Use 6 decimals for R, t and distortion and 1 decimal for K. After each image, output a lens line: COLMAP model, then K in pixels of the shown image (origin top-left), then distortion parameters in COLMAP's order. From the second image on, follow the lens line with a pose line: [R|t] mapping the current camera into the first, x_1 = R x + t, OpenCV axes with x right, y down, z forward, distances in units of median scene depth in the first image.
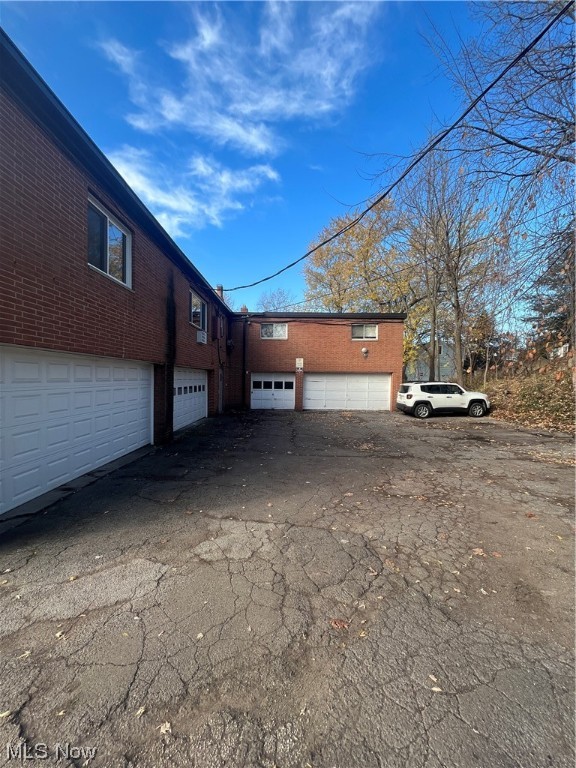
lens RADIAL K [[305.6, 0, 291.9], [0, 305.6, 384.8], [0, 0, 1]] dist [-0.003841, 0.000115]
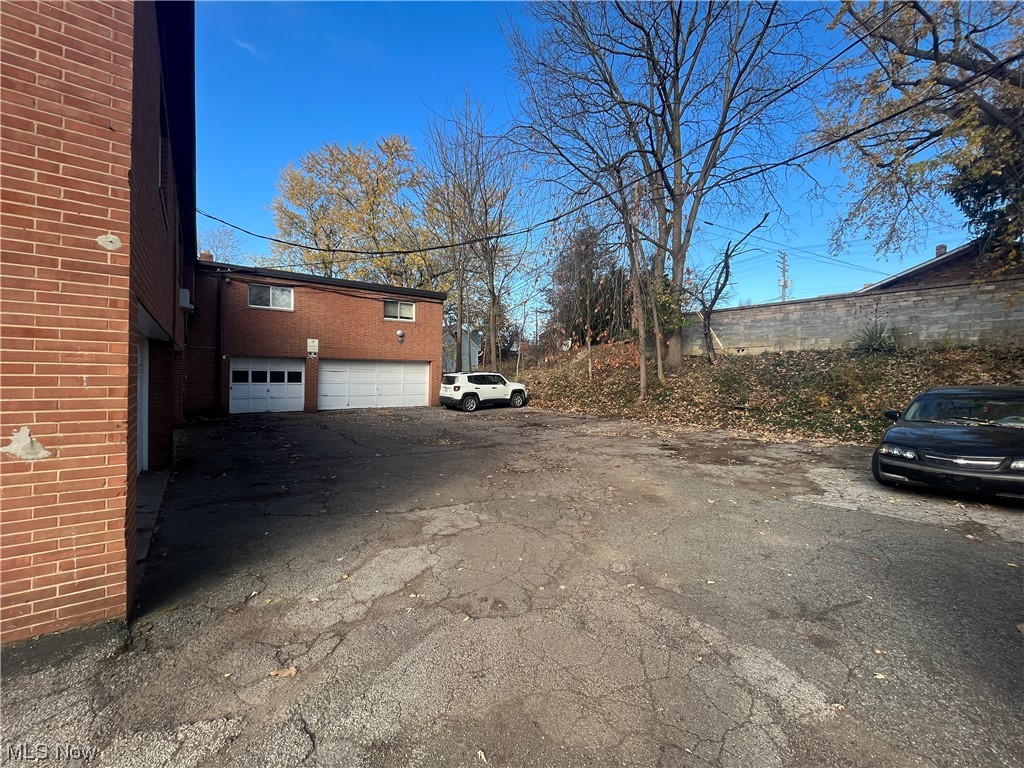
lens RADIAL K [[407.4, 0, 509.2], [0, 407.4, 378.9], [0, 0, 1]] dist [-0.003841, 0.000115]
pose [[0.808565, -0.009260, 0.588334, -0.366210], [0.008763, 0.999955, 0.003695, 0.015263], [-0.588342, 0.002168, 0.808609, -0.099056]]
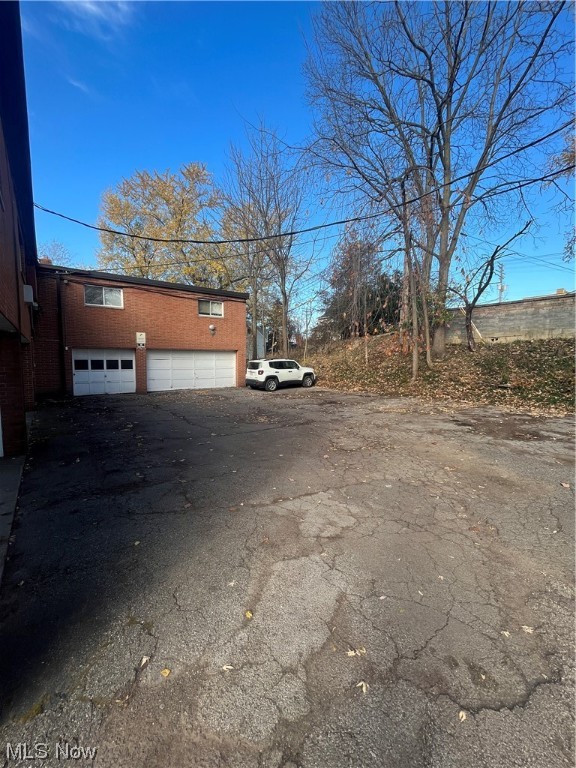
lens RADIAL K [[305.6, 0, 289.8], [0, 305.6, 385.3], [0, 0, 1]] dist [-0.003841, 0.000115]
pose [[0.794540, -0.059669, 0.604273, -0.374440], [0.017481, 0.996995, 0.075463, 0.007477], [-0.606960, -0.049395, 0.793196, 0.132228]]
